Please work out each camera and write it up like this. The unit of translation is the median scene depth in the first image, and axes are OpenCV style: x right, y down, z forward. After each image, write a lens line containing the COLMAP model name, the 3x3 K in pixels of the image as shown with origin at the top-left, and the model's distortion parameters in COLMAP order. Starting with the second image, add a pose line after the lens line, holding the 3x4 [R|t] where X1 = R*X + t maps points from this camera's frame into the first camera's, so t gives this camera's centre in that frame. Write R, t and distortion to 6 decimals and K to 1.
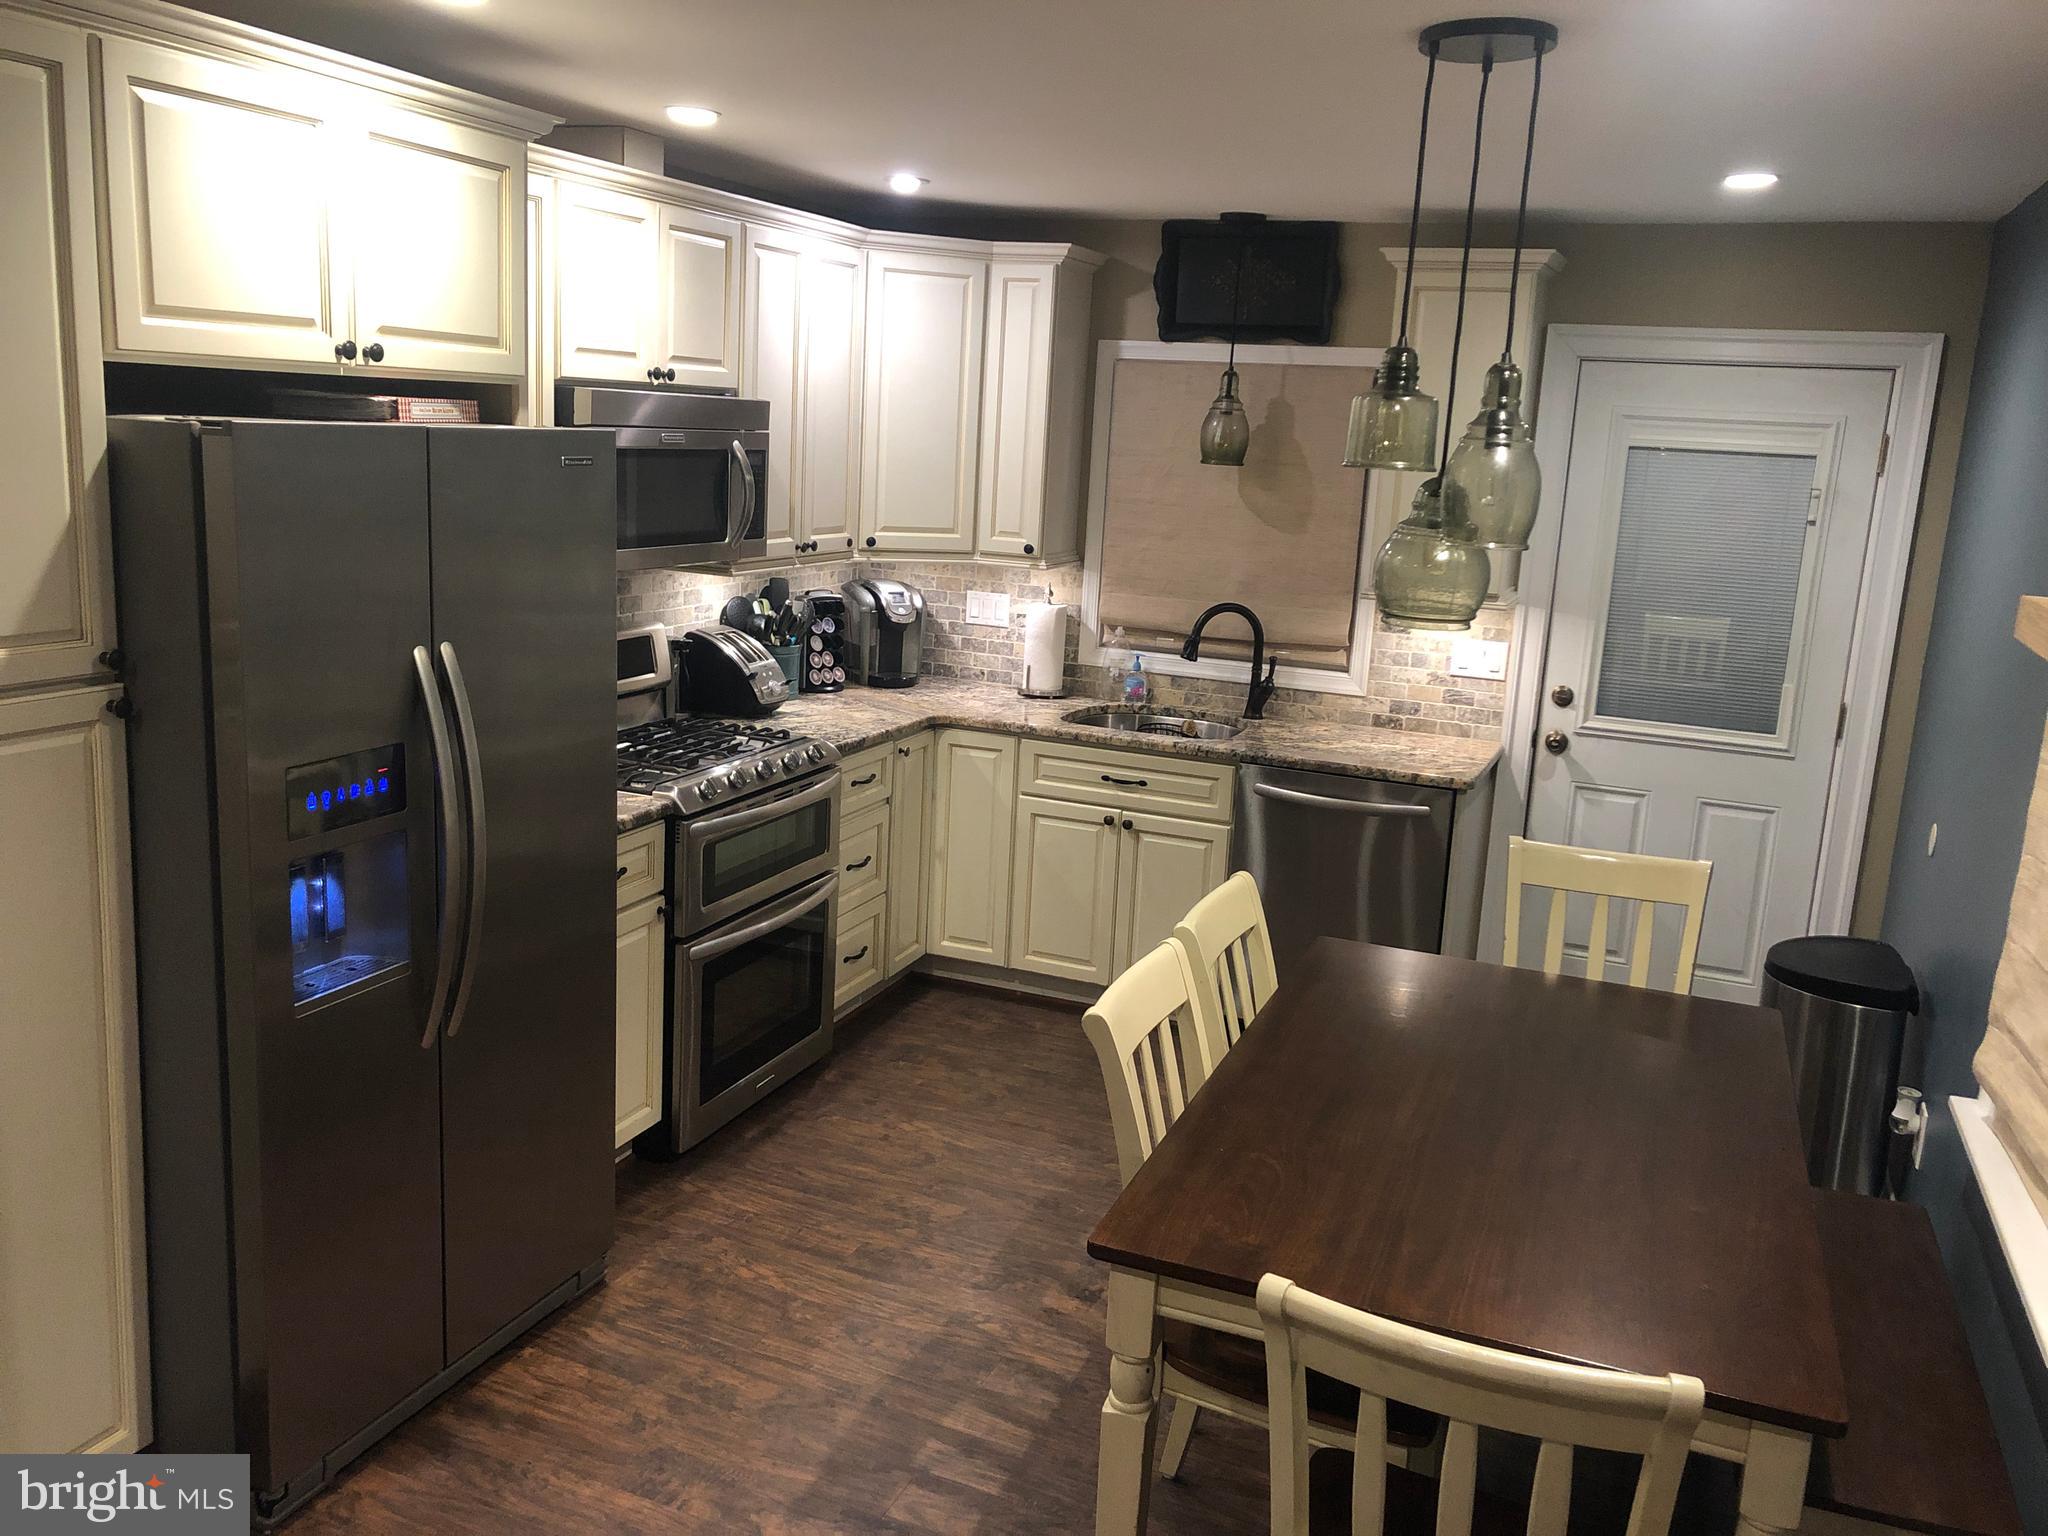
lens RADIAL K [[1677.1, 0, 983.0], [0, 1677.1, 763.8], [0, 0, 1]] dist [0.075037, -0.089852]
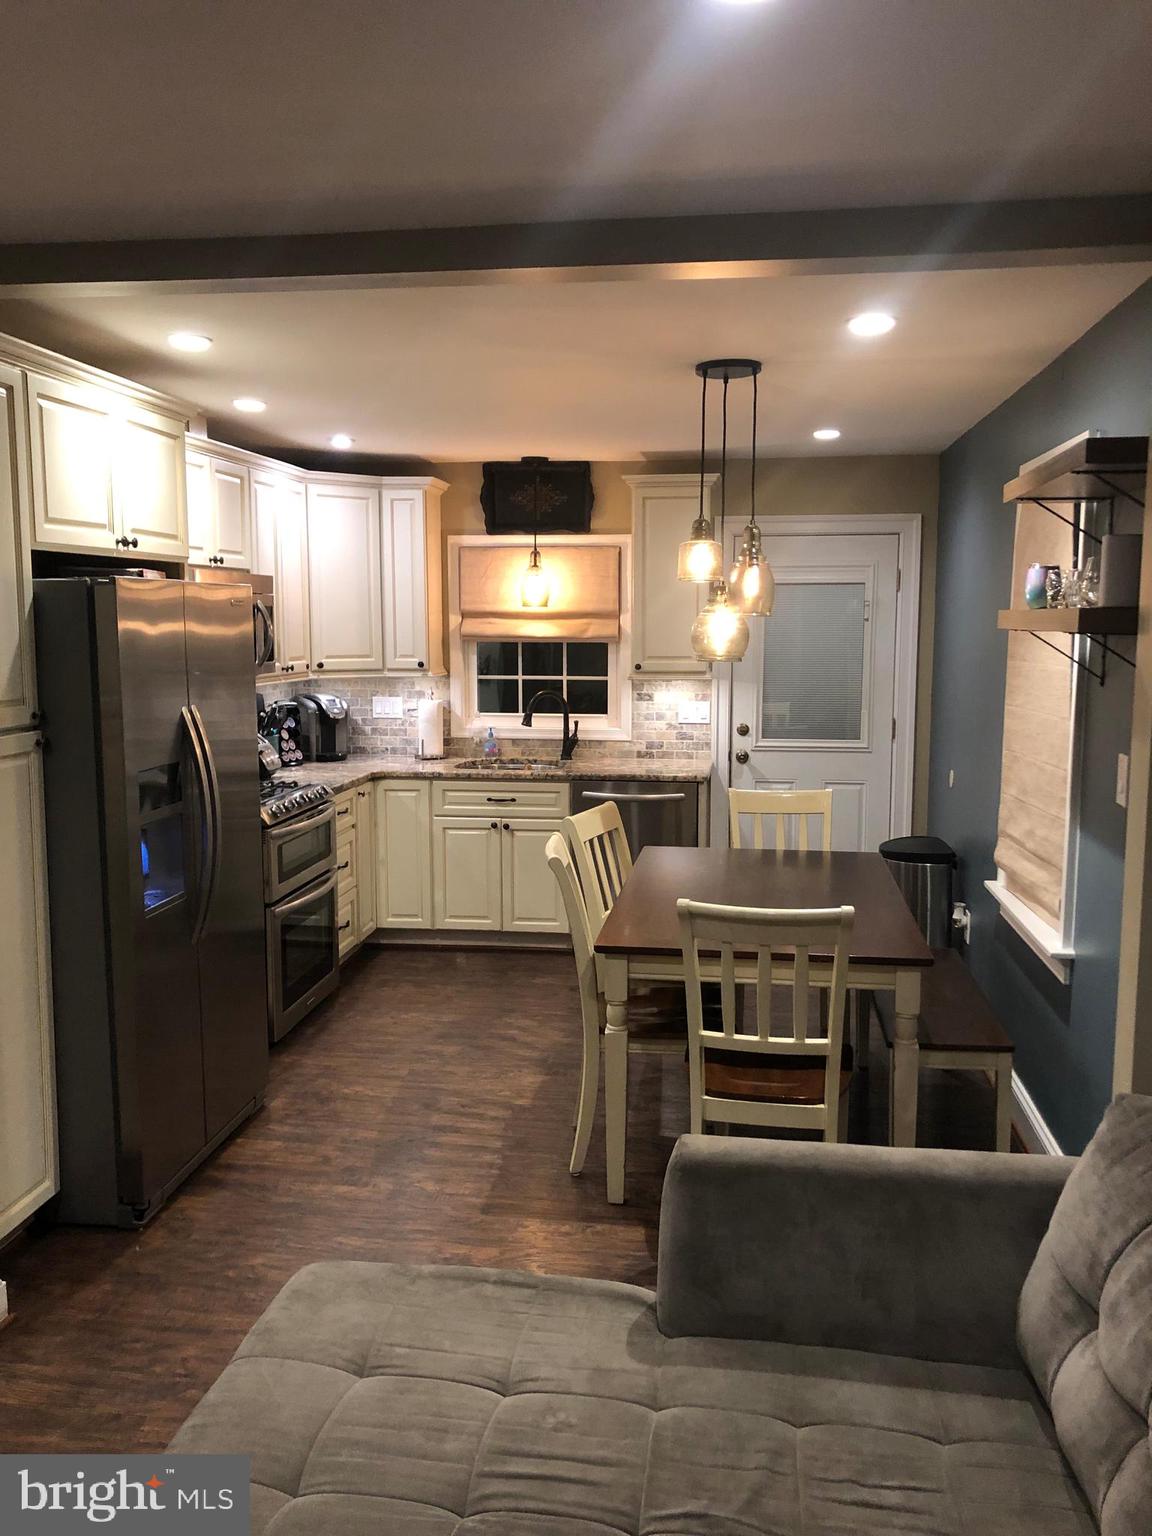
lens RADIAL K [[1257.8, 0, 566.6], [0, 1257.8, 771.7], [0, 0, 1]] dist [0.075037, -0.089852]
pose [[0.965354, -0.082701, 0.247494, -0.157278], [0.100552, 0.993099, -0.060356, 0.064616], [-0.240794, 0.083150, 0.967008, -0.197283]]
